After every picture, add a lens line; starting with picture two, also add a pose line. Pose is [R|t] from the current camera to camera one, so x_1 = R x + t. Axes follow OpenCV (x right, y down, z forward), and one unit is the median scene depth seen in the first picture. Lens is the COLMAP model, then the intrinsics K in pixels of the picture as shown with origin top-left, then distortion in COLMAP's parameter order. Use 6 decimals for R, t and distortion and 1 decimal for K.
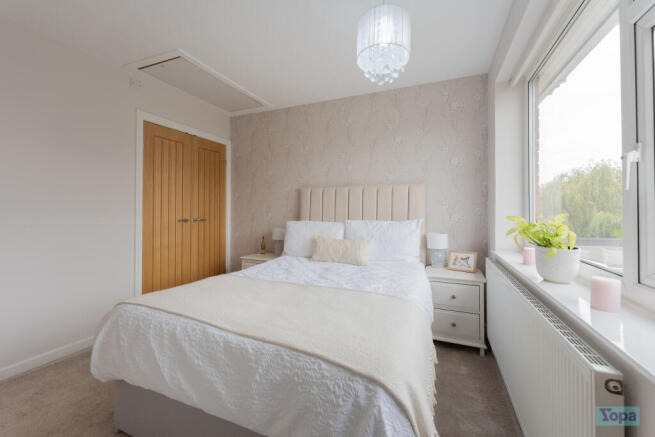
lens RADIAL K [[269.2, 0, 326.2], [0, 269.2, 209.7], [0, 0, 1]] dist [0.001742, -0.000118]
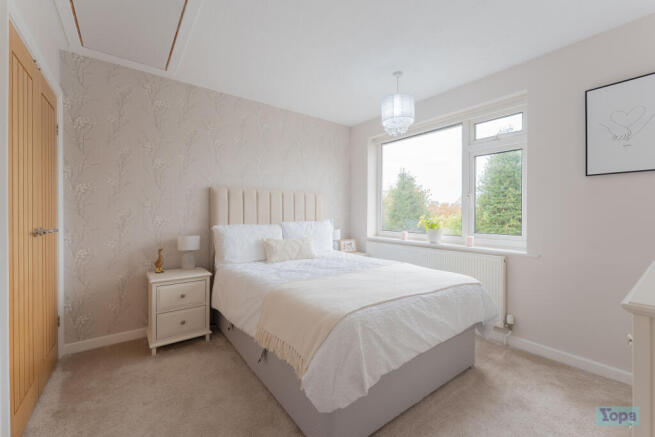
lens RADIAL K [[261.5, 0, 326.2], [0, 261.5, 232.4], [0, 0, 1]] dist [-0.040354, 0.000047]
pose [[0.494139, -0.061415, 0.867211, -0.754255], [-0.005246, 0.997273, 0.073614, 0.001488], [-0.869367, -0.040925, 0.492469, 0.317773]]
